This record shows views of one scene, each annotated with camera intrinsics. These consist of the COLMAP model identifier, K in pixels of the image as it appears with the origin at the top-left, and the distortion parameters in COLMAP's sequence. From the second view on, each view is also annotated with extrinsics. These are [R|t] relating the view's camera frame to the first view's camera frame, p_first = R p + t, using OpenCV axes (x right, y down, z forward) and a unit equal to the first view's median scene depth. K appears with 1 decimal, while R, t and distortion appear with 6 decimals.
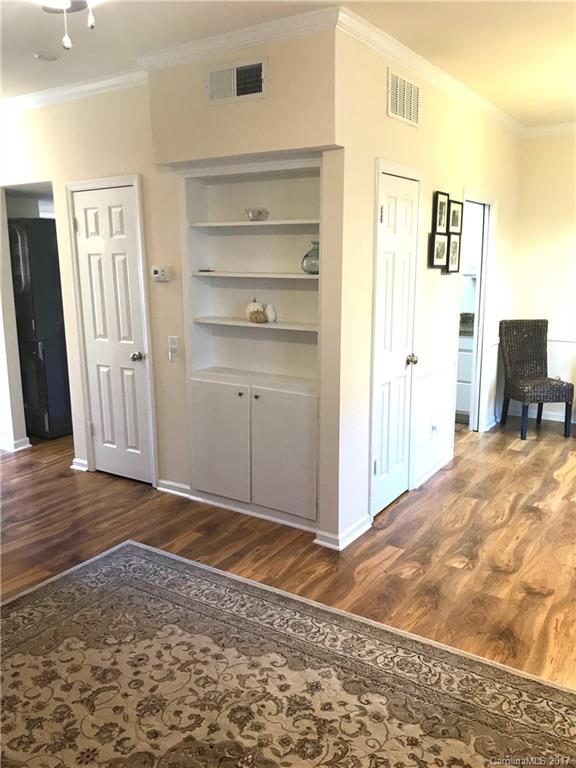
lens RADIAL K [[633.0, 0, 287.8], [0, 633.0, 379.0], [0, 0, 1]] dist [0.013643, -0.006356]
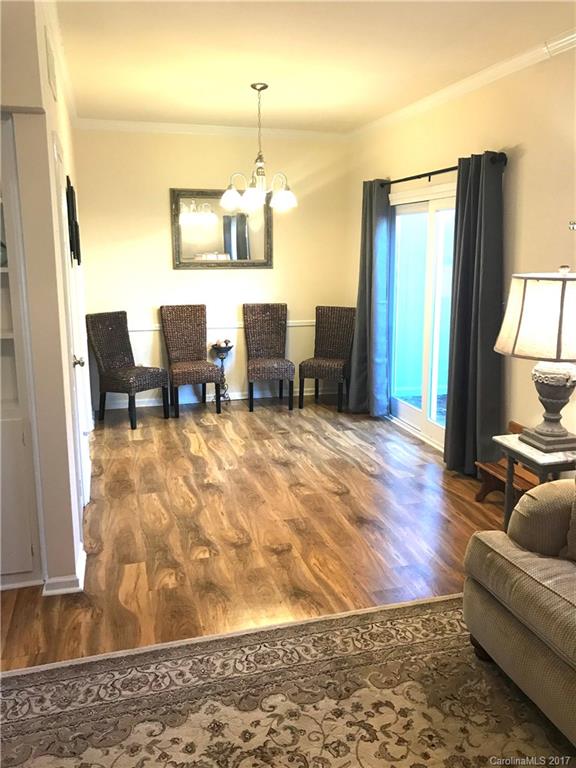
lens RADIAL K [[620.0, 0, 306.1], [0, 620.0, 388.6], [0, 0, 1]] dist [0.003177, -0.001321]
pose [[0.642283, -0.159864, 0.749611, -0.401324], [0.140376, 0.985999, 0.090000, -0.042633], [-0.753503, 0.047422, 0.655732, 0.267251]]
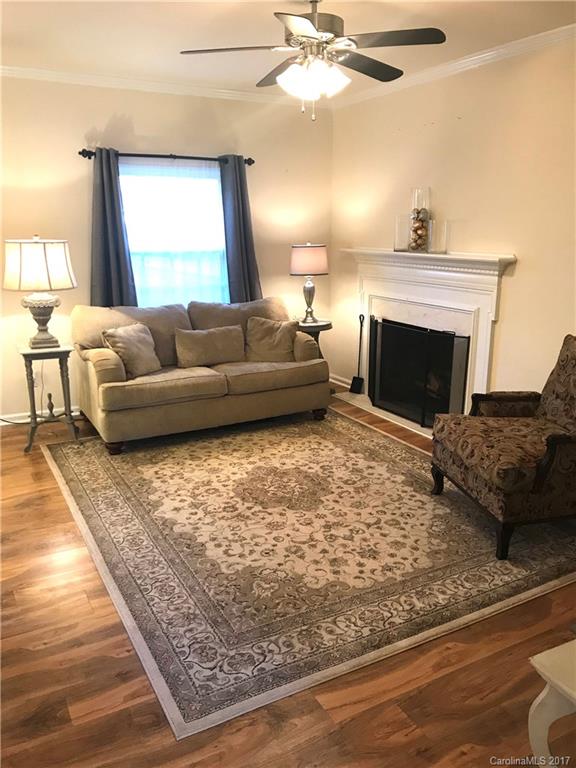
lens RADIAL K [[633.0, 0, 287.8], [0, 633.0, 379.0], [0, 0, 1]] dist [0.013643, -0.006356]
pose [[-0.881260, -0.108227, 0.460074, -0.748614], [0.095419, 0.912645, 0.397461, -0.328922], [-0.462900, 0.394166, -0.793950, 1.714552]]
